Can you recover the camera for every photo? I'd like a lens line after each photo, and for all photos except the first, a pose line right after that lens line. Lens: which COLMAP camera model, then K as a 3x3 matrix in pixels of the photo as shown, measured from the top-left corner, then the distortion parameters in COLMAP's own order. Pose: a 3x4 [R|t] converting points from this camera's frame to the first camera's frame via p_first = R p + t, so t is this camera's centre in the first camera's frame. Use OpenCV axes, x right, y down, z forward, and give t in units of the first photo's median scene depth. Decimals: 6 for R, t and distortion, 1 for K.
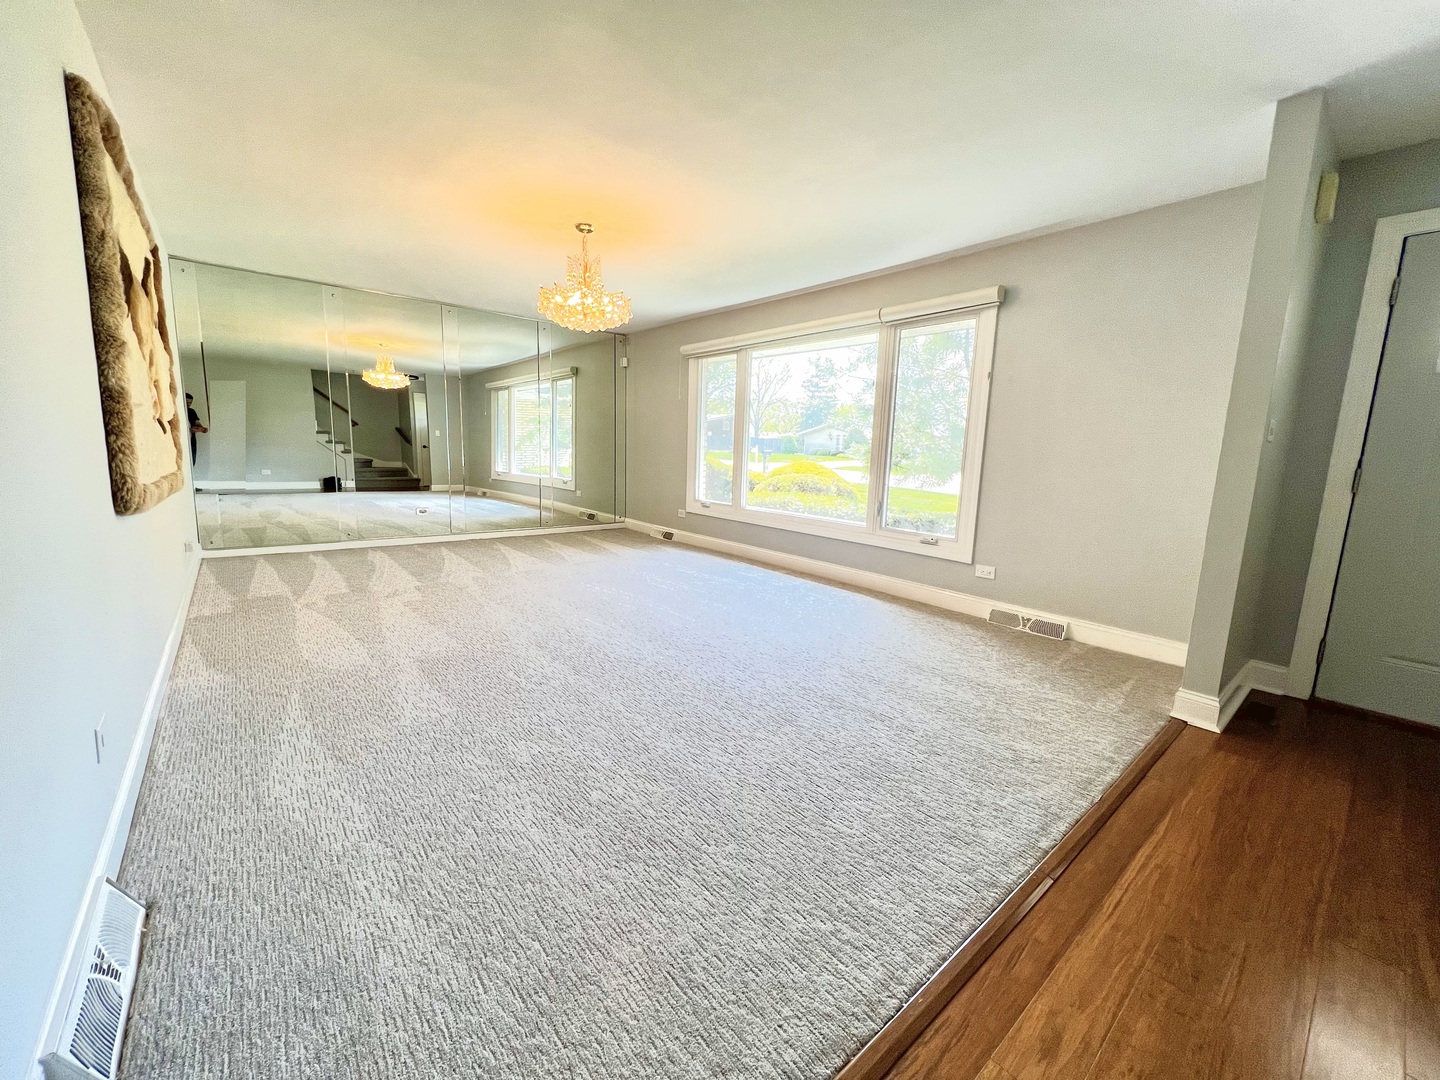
lens RADIAL K [[576.2, 0, 716.0], [0, 576.2, 536.1], [0, 0, 1]] dist [-0.001100, 0.000531]
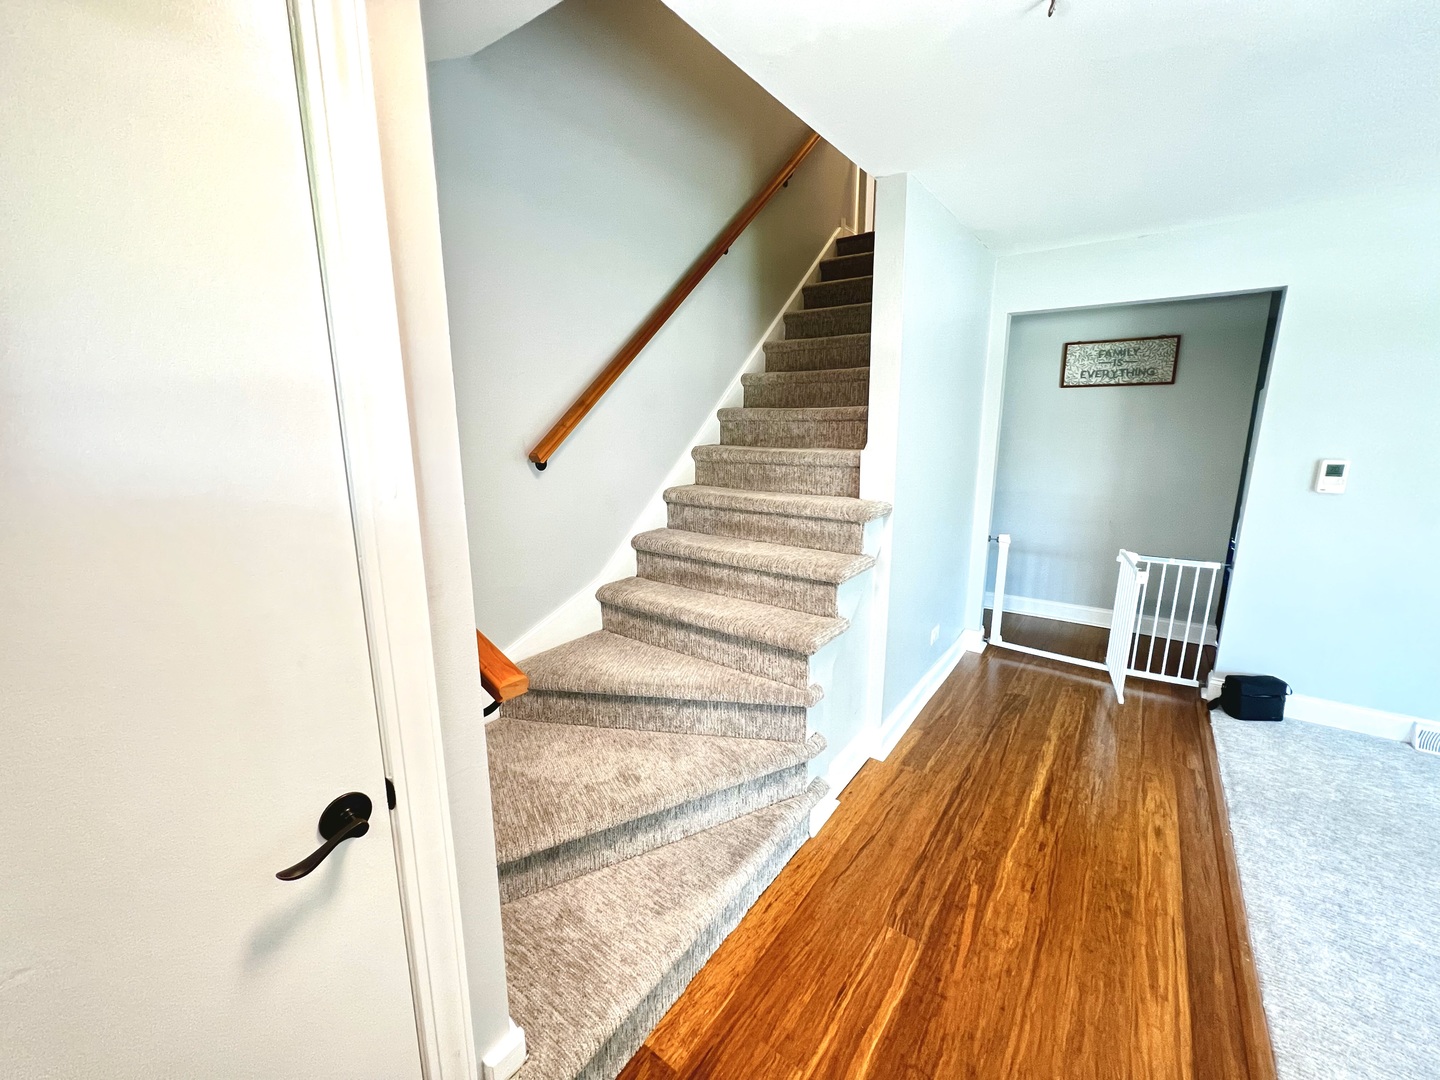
lens RADIAL K [[579.9, 0, 714.4], [0, 579.9, 535.3], [0, 0, 1]] dist [-0.000083, 0.000059]
pose [[-0.971285, 0.020028, -0.237076, 0.875665], [-0.062522, 0.939944, 0.335552, -0.223798], [0.229558, 0.340739, -0.911701, 0.738575]]
